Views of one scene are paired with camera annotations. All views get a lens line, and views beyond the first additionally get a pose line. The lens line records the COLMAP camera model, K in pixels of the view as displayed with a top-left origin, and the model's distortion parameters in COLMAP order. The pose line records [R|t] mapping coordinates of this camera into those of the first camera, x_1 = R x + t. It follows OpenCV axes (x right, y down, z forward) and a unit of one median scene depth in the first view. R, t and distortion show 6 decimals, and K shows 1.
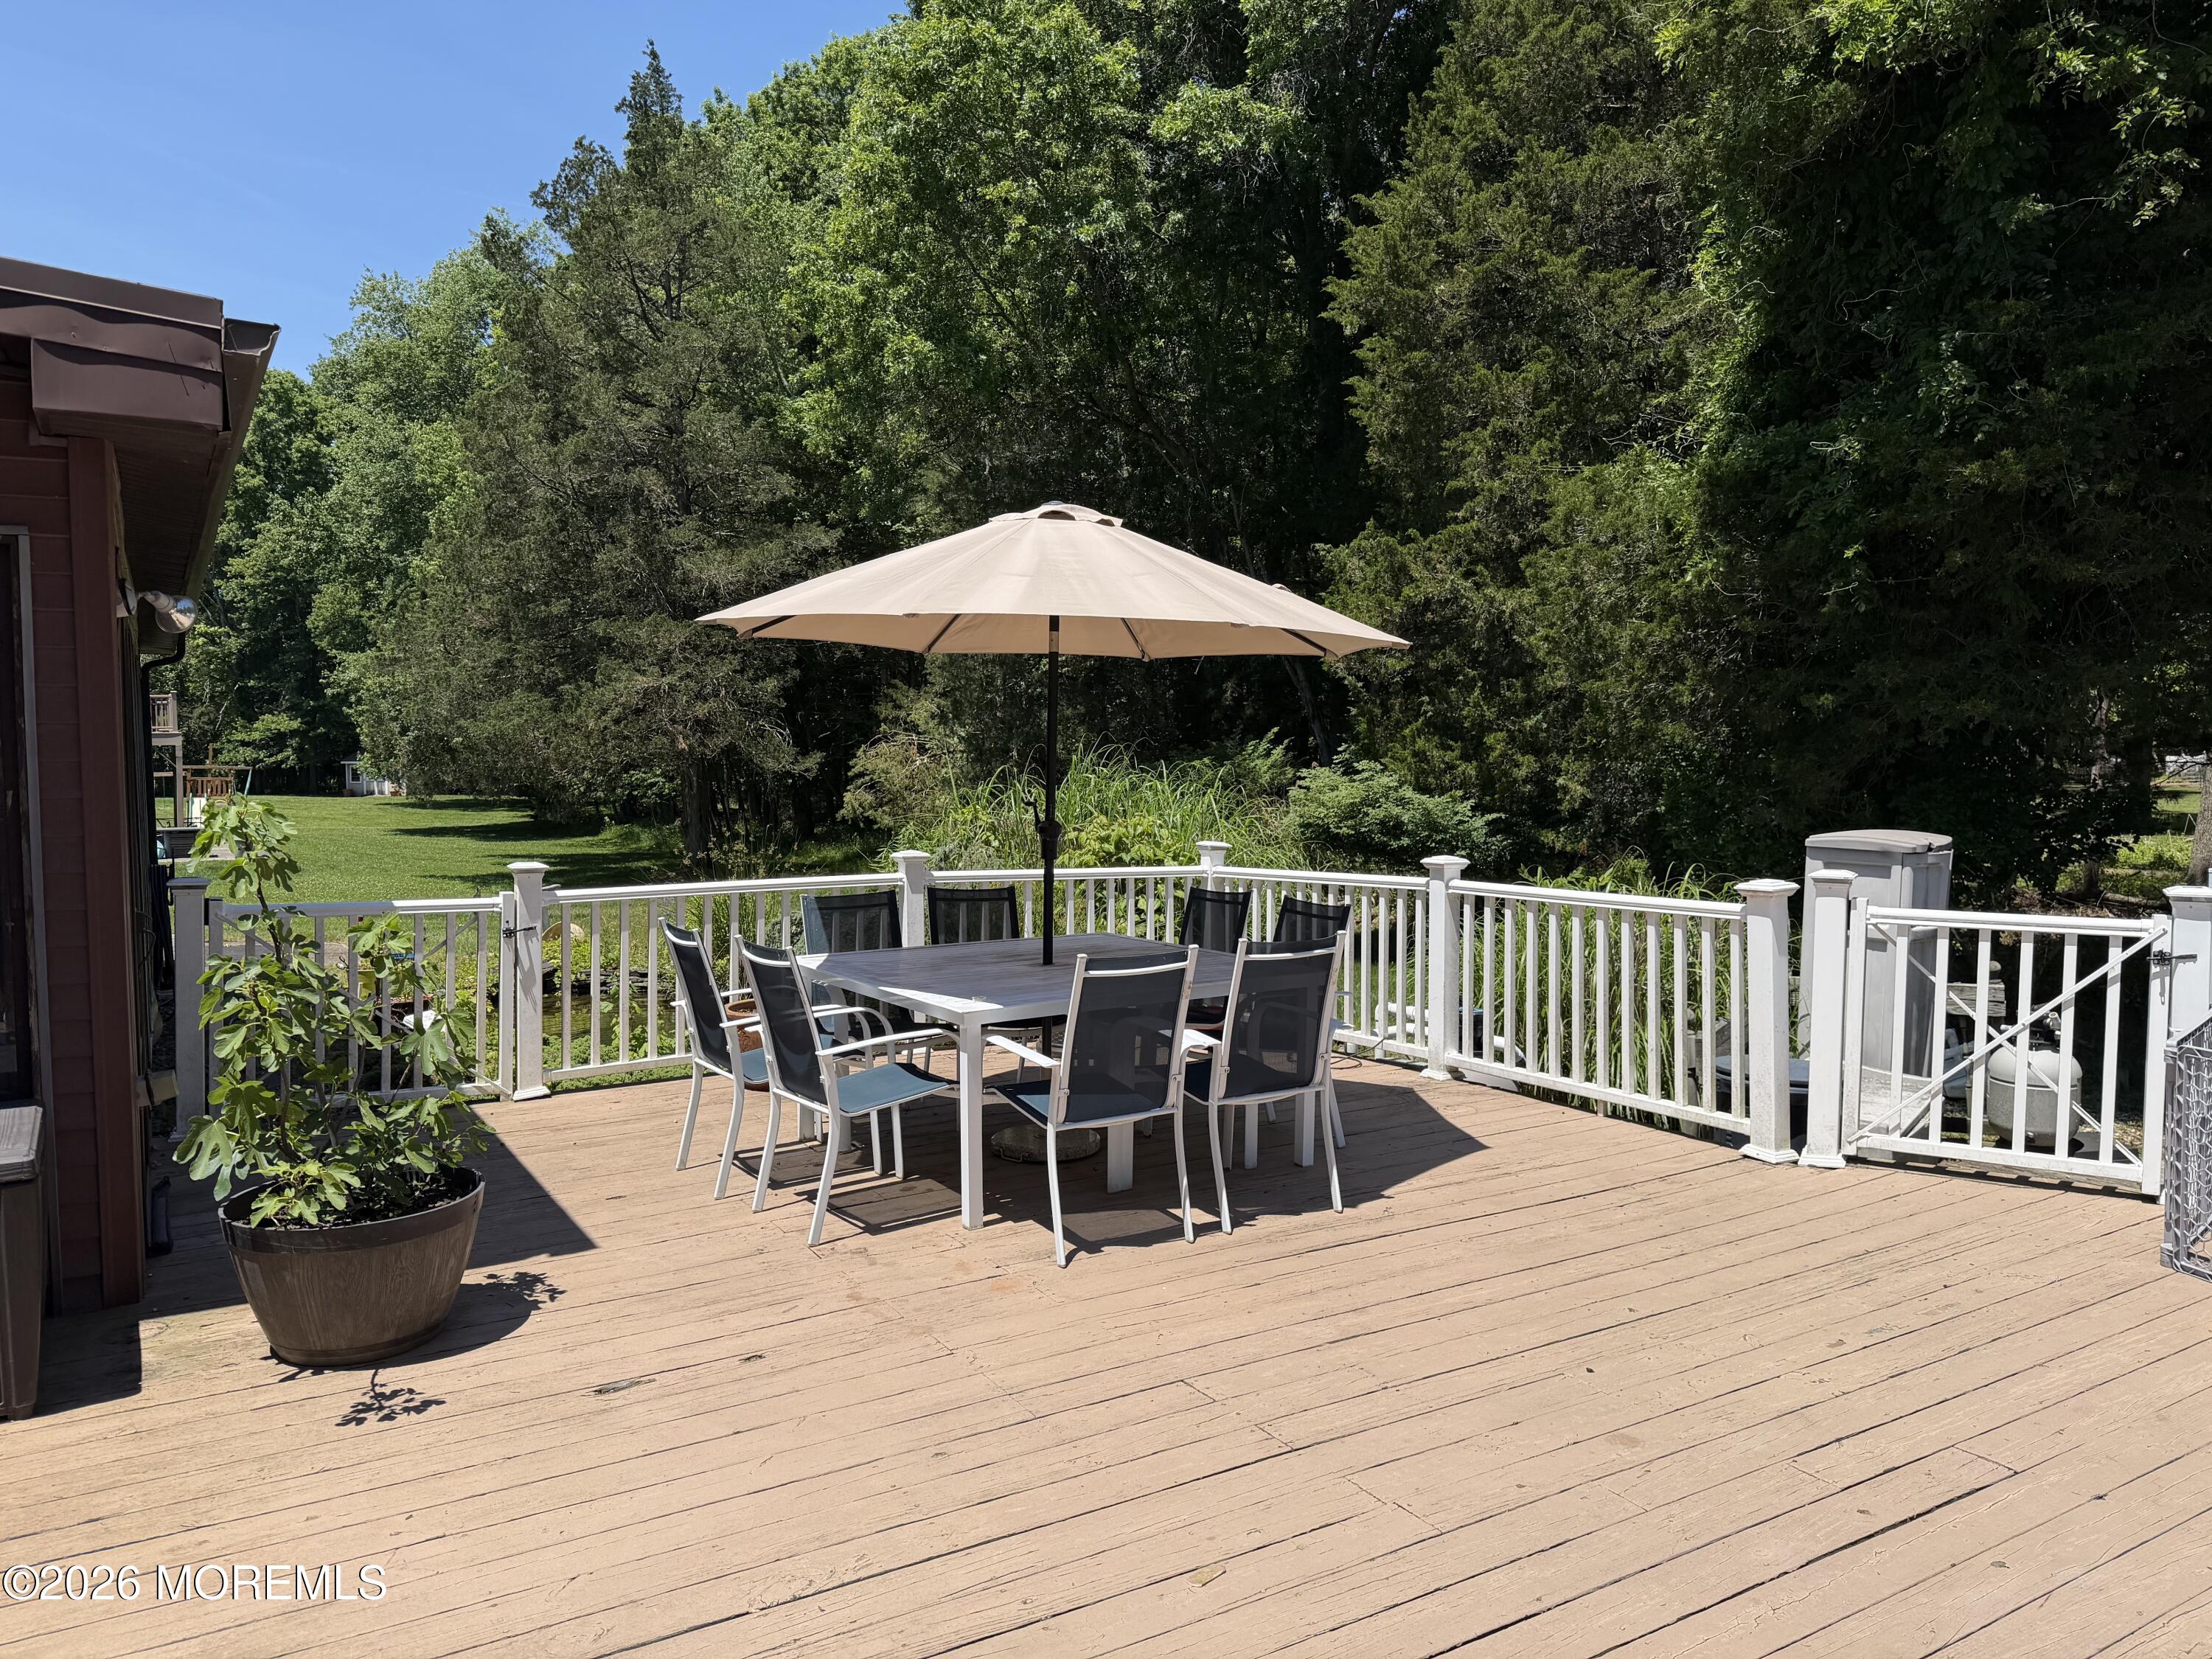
lens RADIAL K [[1520.7, 0, 1147.0], [0, 1520.7, 818.2], [0, 0, 1]] dist [0.055216, -0.055021]
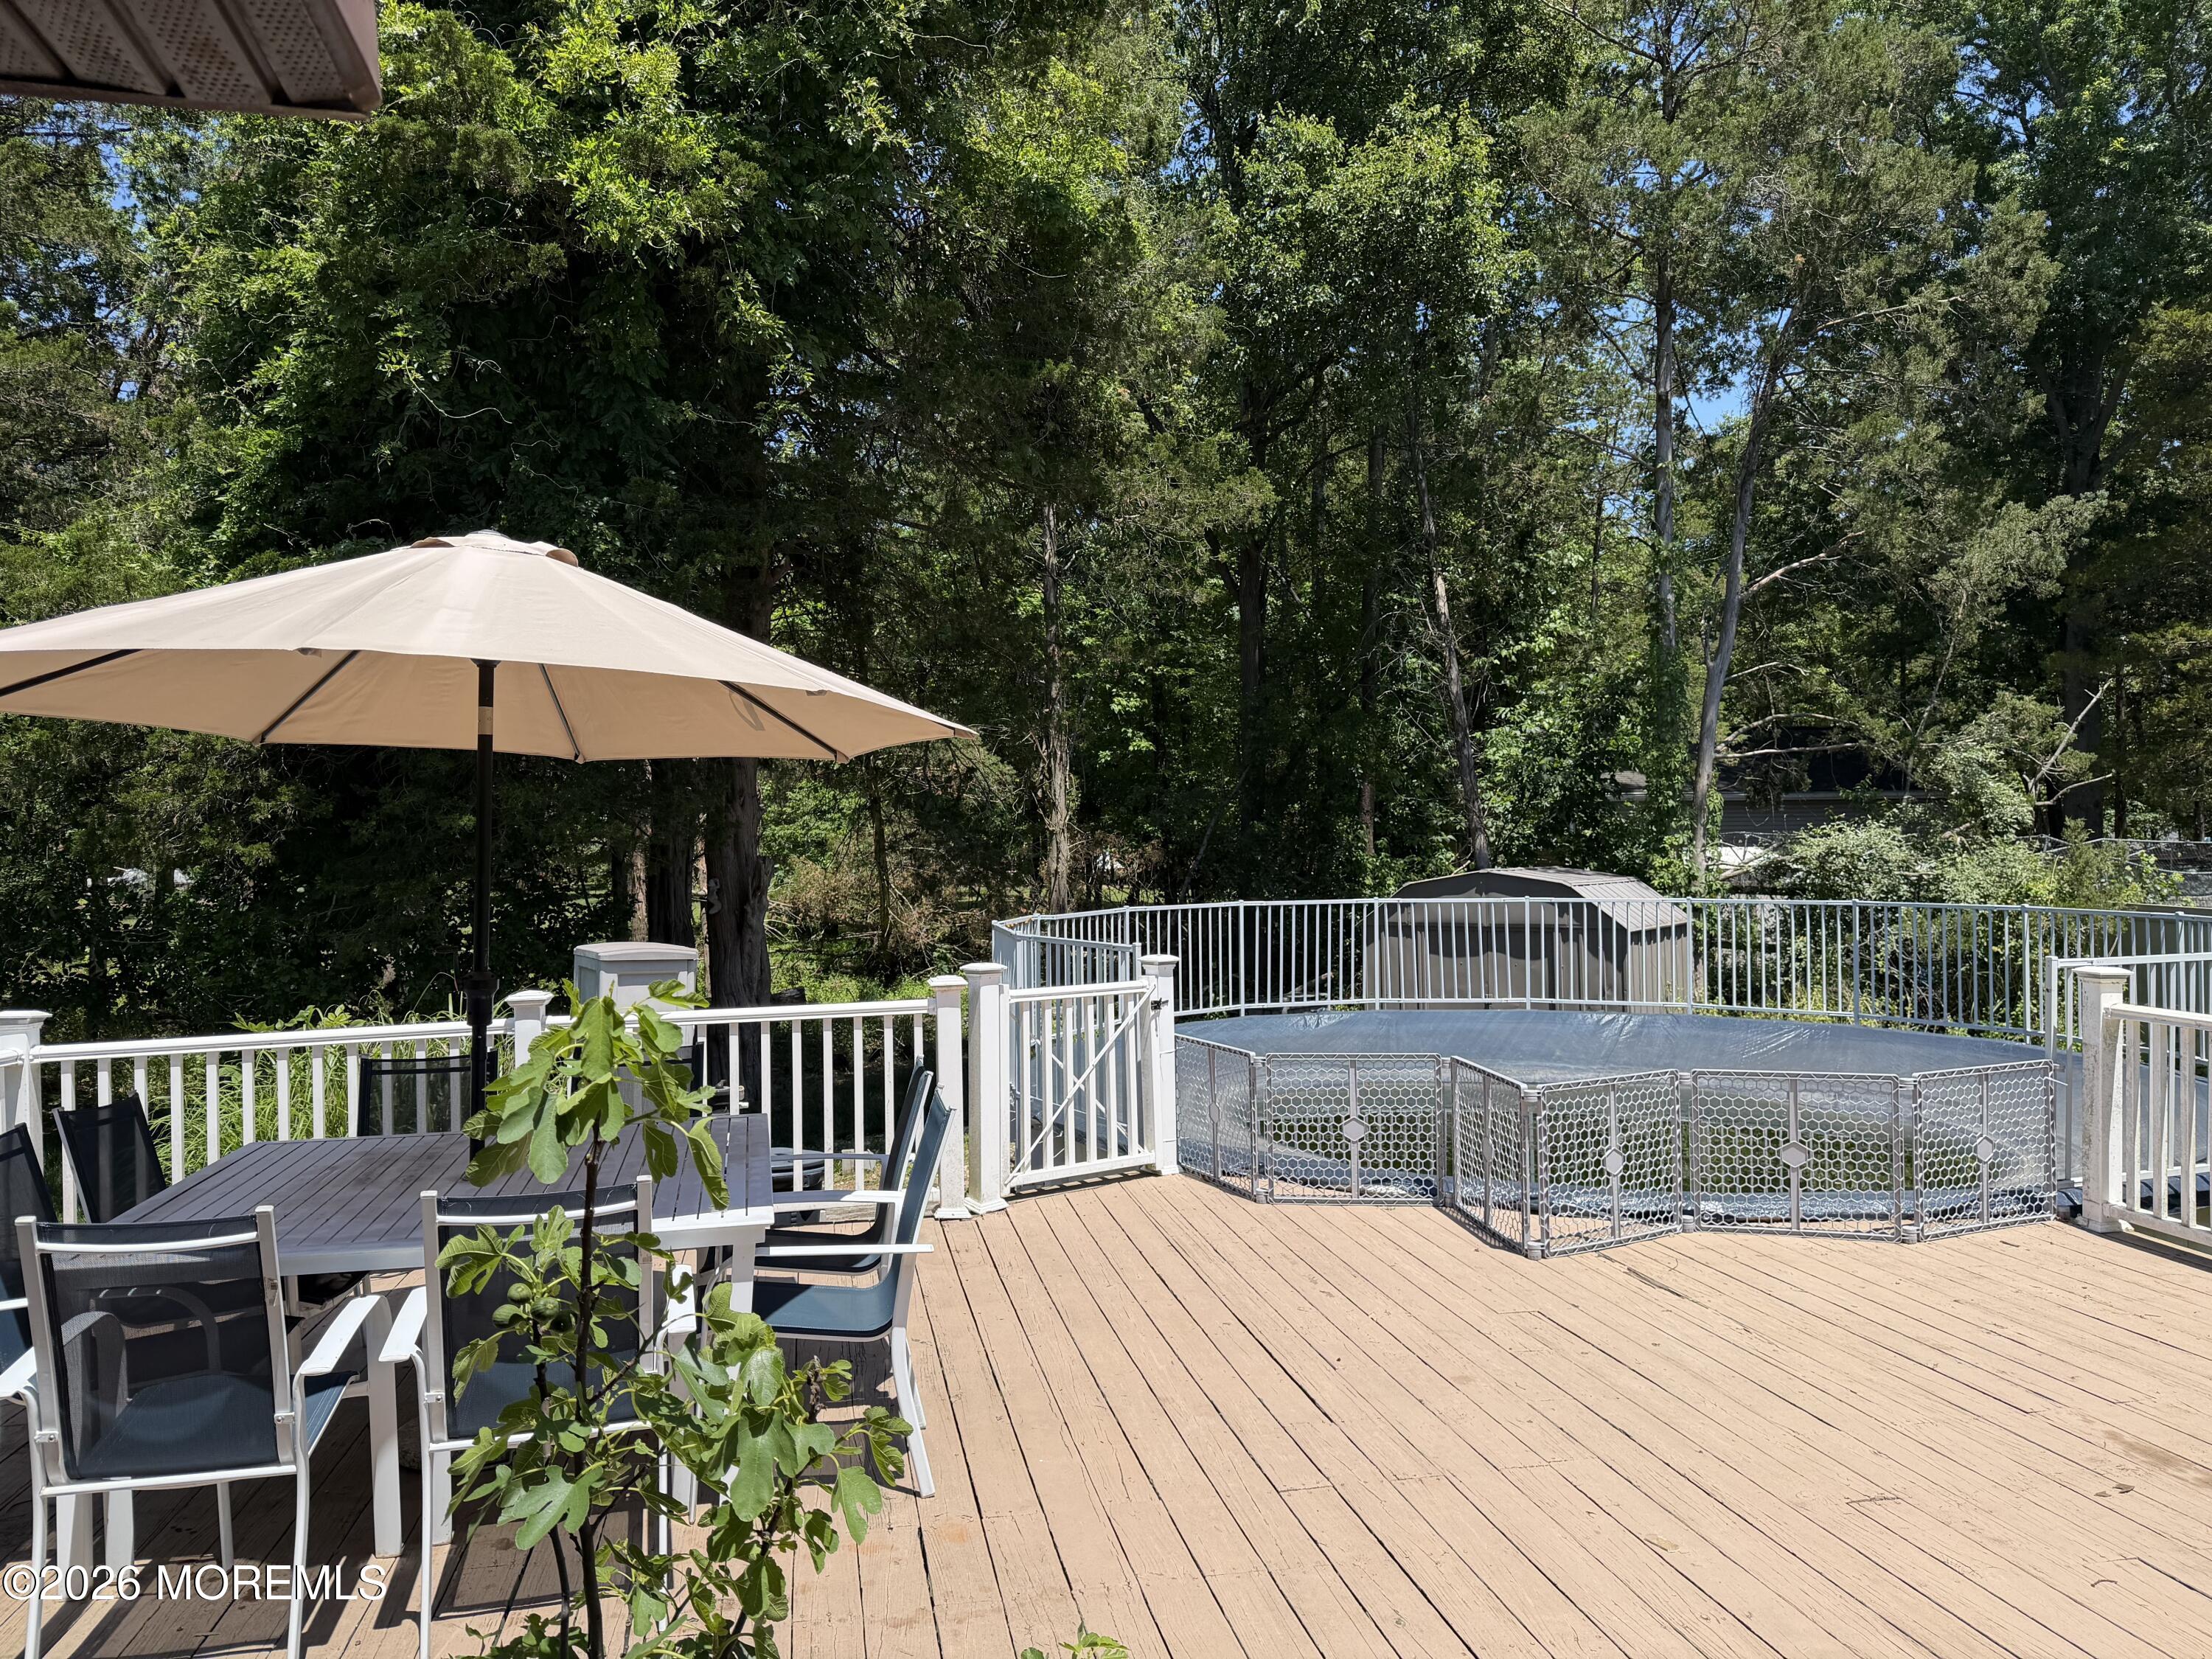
lens RADIAL K [[1500.5, 0, 1097.9], [0, 1500.5, 868.5], [0, 0, 1]] dist [0.054143, -0.080351]
pose [[0.338350, -0.003034, 0.941015, -0.588965], [0.053363, 0.998448, -0.015968, -0.015862], [-0.939506, 0.055618, 0.337987, 0.478863]]
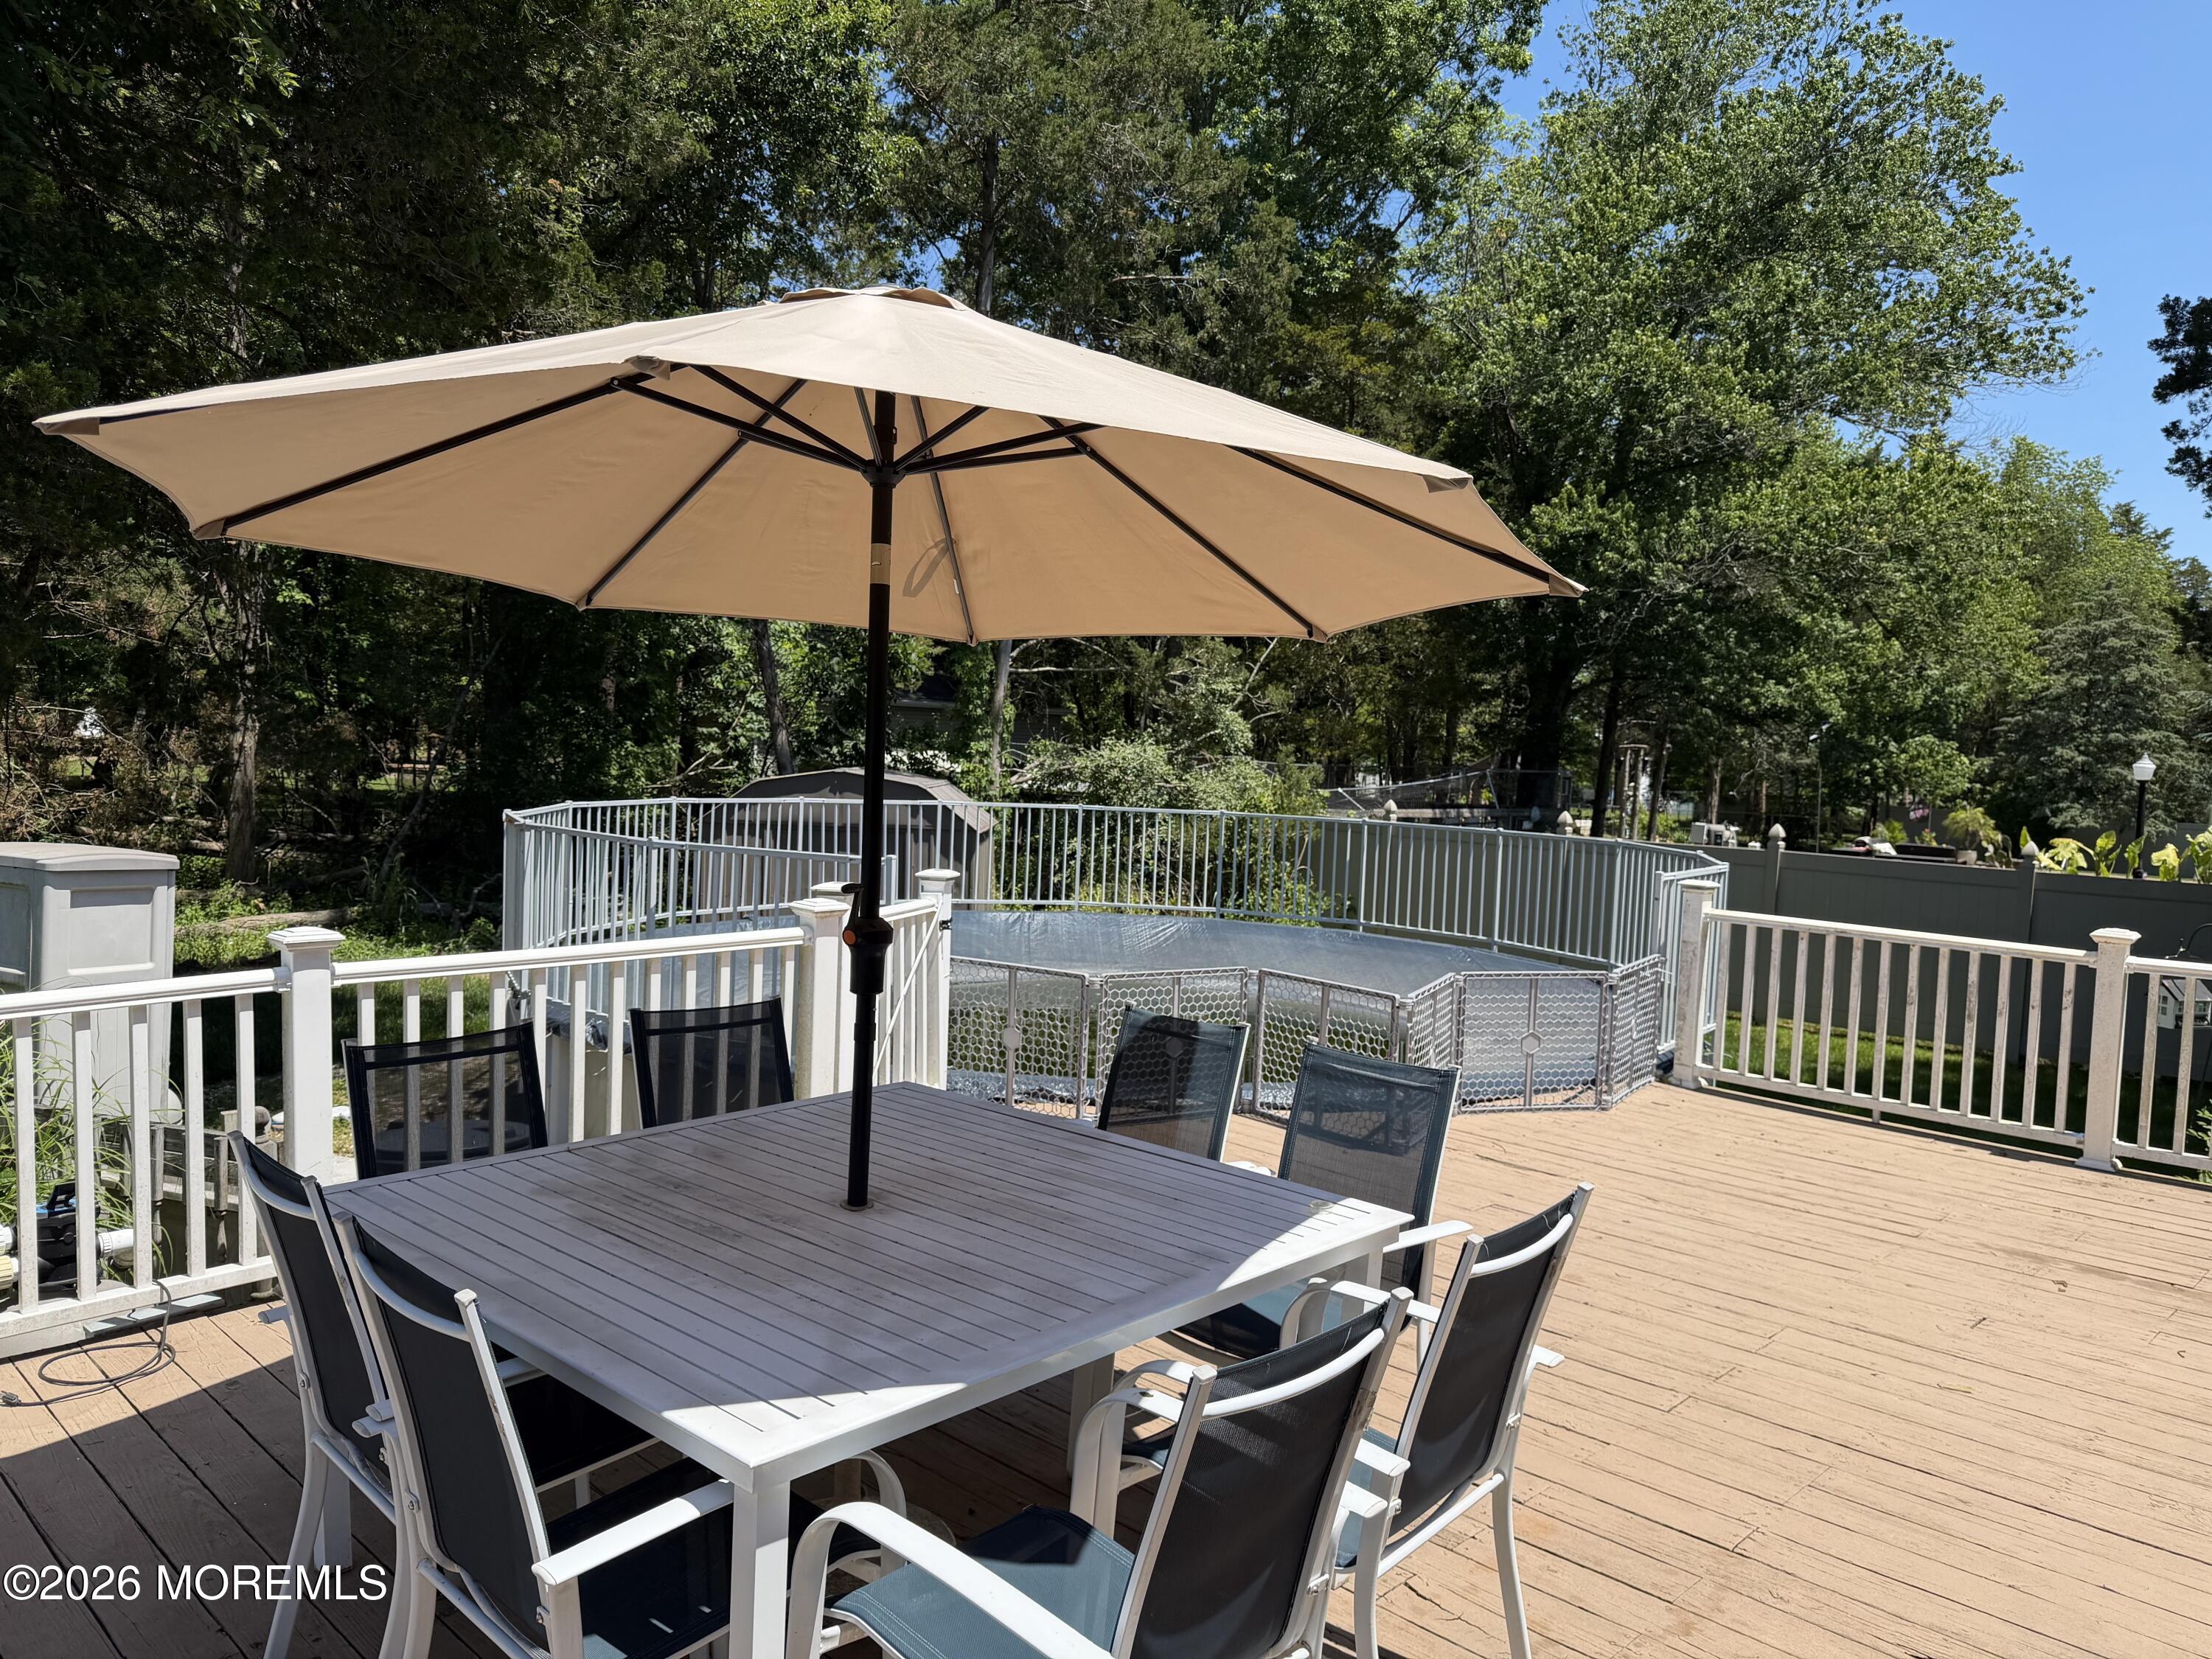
lens RADIAL K [[1500.5, 0, 1097.9], [0, 1500.5, 868.5], [0, 0, 1]] dist [0.054143, -0.080351]
pose [[-0.240504, -0.072064, 0.967969, -0.526647], [0.013531, 0.996894, 0.077580, -0.049041], [-0.970554, 0.031756, -0.238782, 1.015359]]
